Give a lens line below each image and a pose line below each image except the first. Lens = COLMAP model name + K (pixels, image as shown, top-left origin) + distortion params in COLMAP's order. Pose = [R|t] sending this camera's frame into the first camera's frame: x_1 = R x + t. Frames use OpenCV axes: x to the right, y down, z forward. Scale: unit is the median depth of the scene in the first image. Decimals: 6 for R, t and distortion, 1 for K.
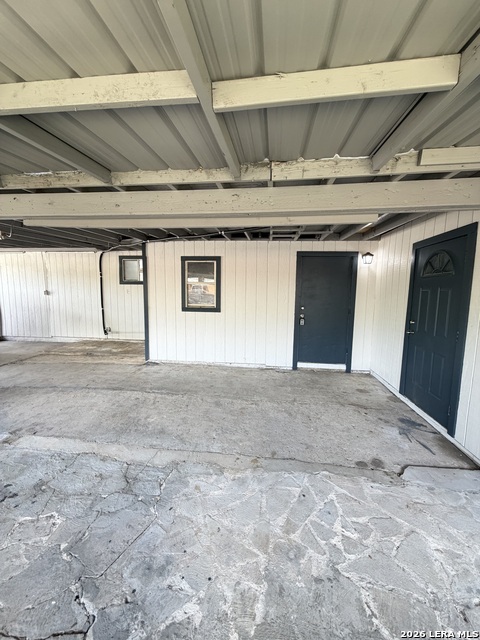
lens RADIAL K [[255.6, 0, 240.0], [0, 255.6, 320.0], [0, 0, 1]] dist [0.000439, 0.000329]
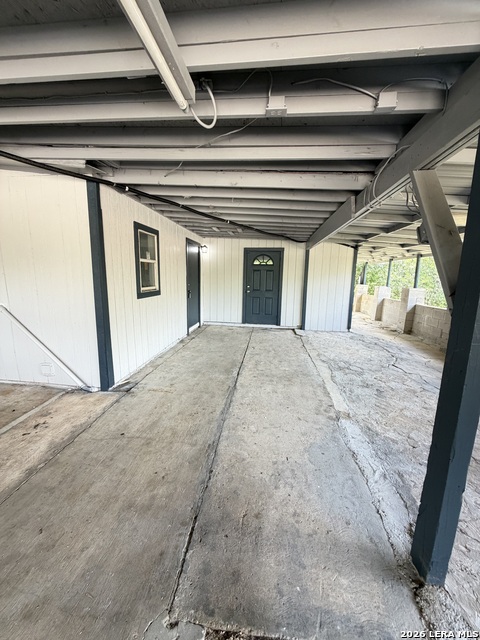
lens RADIAL K [[255.6, 0, 240.0], [0, 255.6, 320.0], [0, 0, 1]] dist [0.000439, 0.000329]
pose [[0.001519, -0.187966, 0.982174, -1.317154], [0.098904, 0.977388, 0.186897, -0.113315], [-0.995096, 0.096857, 0.020075, 0.969422]]
